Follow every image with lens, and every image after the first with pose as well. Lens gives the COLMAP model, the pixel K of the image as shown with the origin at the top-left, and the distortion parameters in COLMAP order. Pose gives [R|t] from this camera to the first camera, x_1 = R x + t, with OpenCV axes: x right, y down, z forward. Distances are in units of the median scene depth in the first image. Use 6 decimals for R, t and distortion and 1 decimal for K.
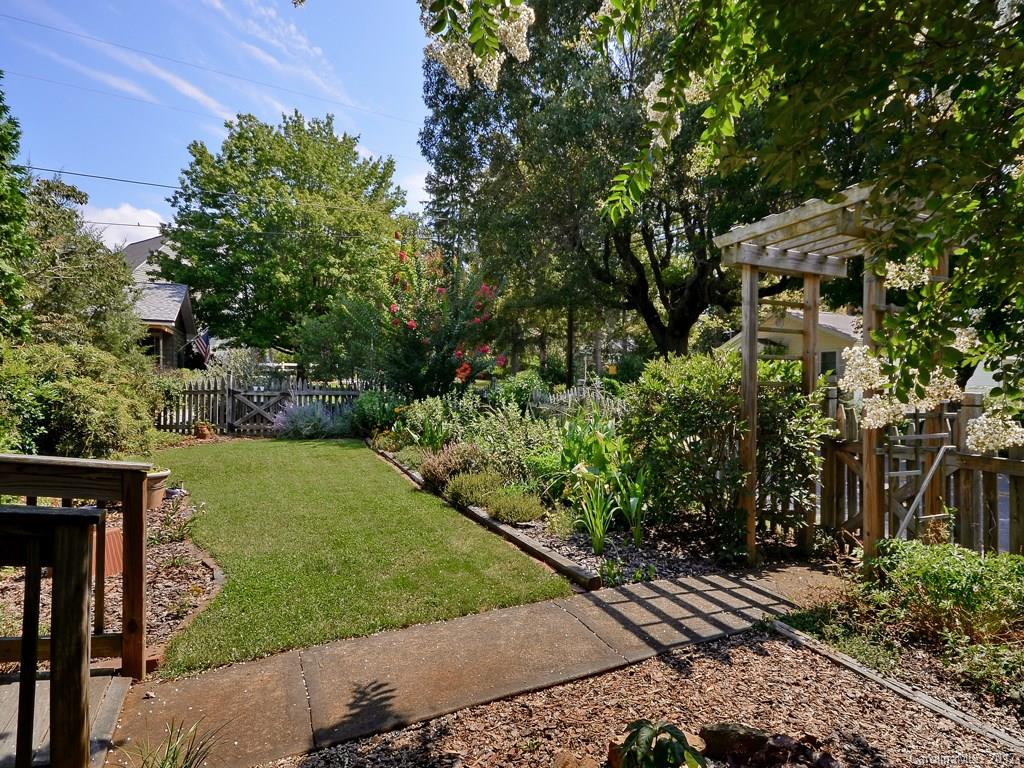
lens RADIAL K [[591.7, 0, 512.0], [0, 591.7, 384.0], [0, 0, 1]] dist [0.021821, -0.000006]
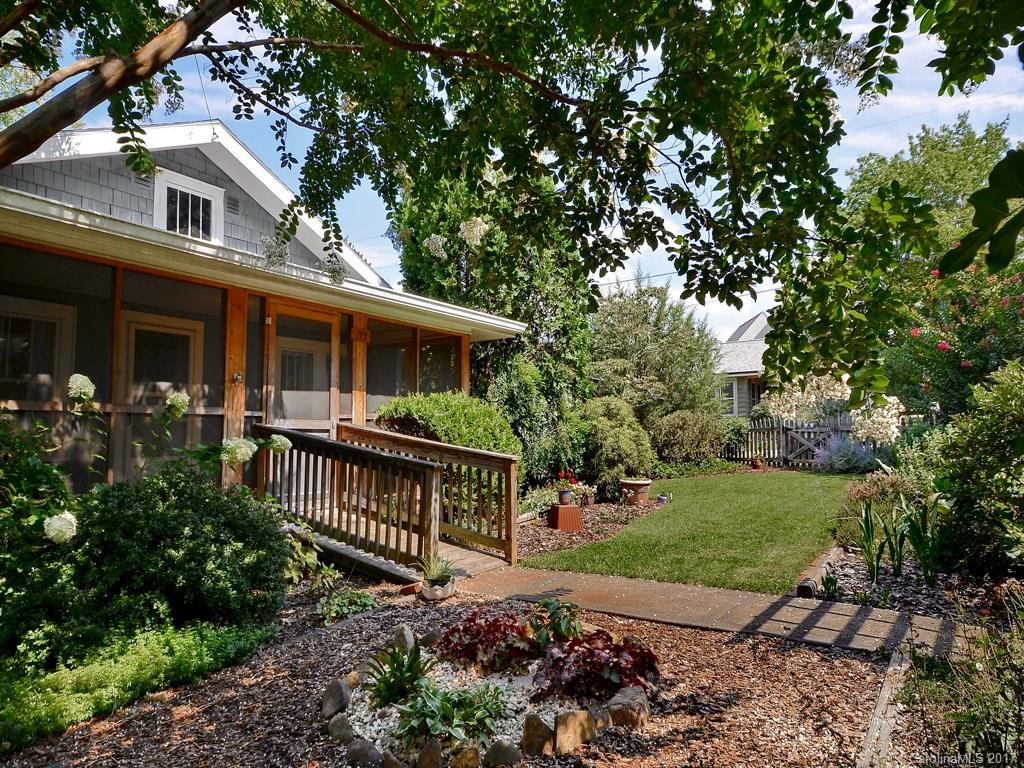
lens RADIAL K [[591.7, 0, 512.0], [0, 591.7, 384.0], [0, 0, 1]] dist [0.021821, -0.000006]
pose [[0.480785, -0.087898, -0.872422, 0.945934], [0.022457, 0.995871, -0.087960, 0.055779], [0.876551, 0.022697, 0.480774, 0.032973]]
